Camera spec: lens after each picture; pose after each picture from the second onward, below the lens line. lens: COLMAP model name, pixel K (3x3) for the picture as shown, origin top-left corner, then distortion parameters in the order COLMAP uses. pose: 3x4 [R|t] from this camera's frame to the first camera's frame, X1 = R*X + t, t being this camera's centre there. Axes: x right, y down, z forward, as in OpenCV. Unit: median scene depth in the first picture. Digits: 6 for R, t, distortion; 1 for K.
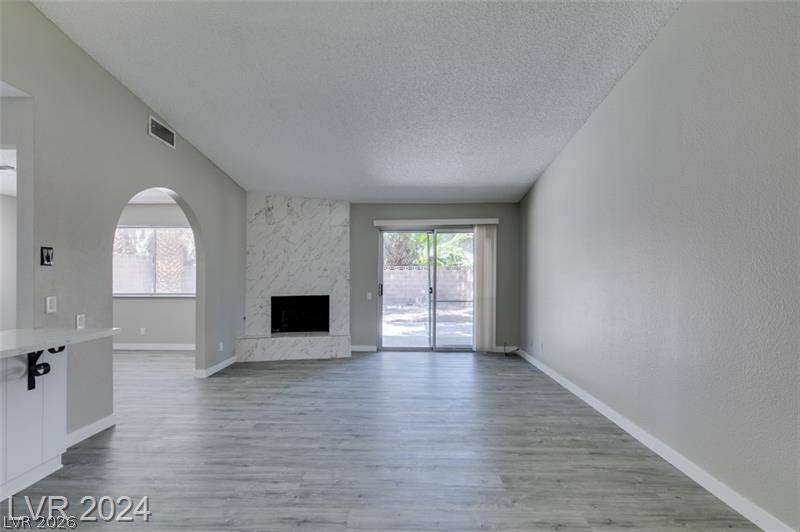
lens RADIAL K [[359.2, 0, 400.2], [0, 359.2, 272.2], [0, 0, 1]] dist [0.008883, -0.003457]
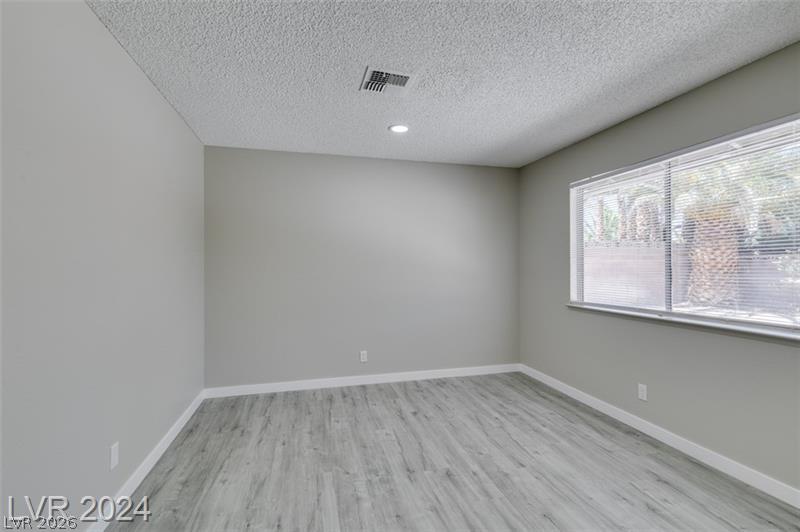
lens RADIAL K [[359.2, 0, 398.1], [0, 359.2, 267.5], [0, 0, 1]] dist [0.008883, -0.003457]
pose [[0.274539, -0.004481, -0.961565, -0.425161], [0.010612, 0.999942, -0.001630, 0.002345], [0.961517, -0.009757, 0.274571, 0.682059]]
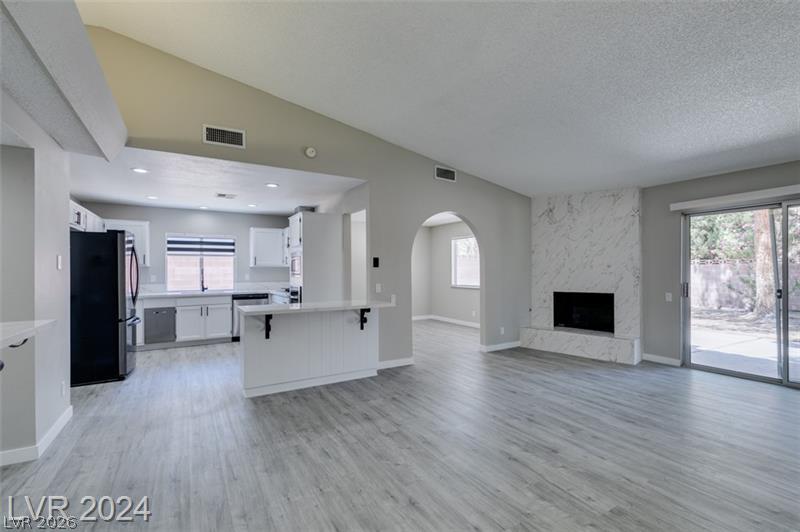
lens RADIAL K [[359.2, 0, 399.2], [0, 359.2, 267.8], [0, 0, 1]] dist [0.008883, -0.003457]
pose [[0.534583, -0.013705, -0.845005, 0.326147], [0.010214, 0.999900, -0.009755, 0.001892], [0.845054, -0.003416, 0.534669, 0.049544]]
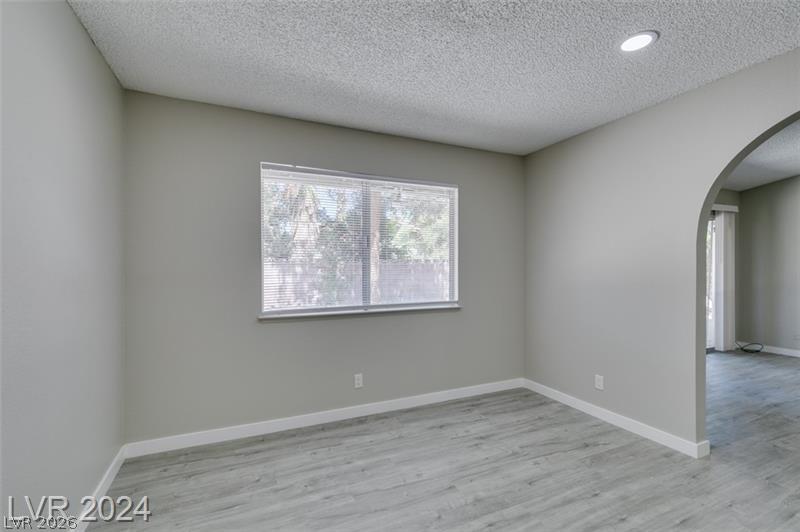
lens RADIAL K [[359.2, 0, 400.8], [0, 359.2, 266.1], [0, 0, 1]] dist [0.008883, -0.003457]
pose [[0.897925, -0.005342, 0.440117, -1.040044], [0.001225, 0.999953, 0.009639, -0.004808], [-0.440147, -0.008116, 0.897889, 0.613319]]
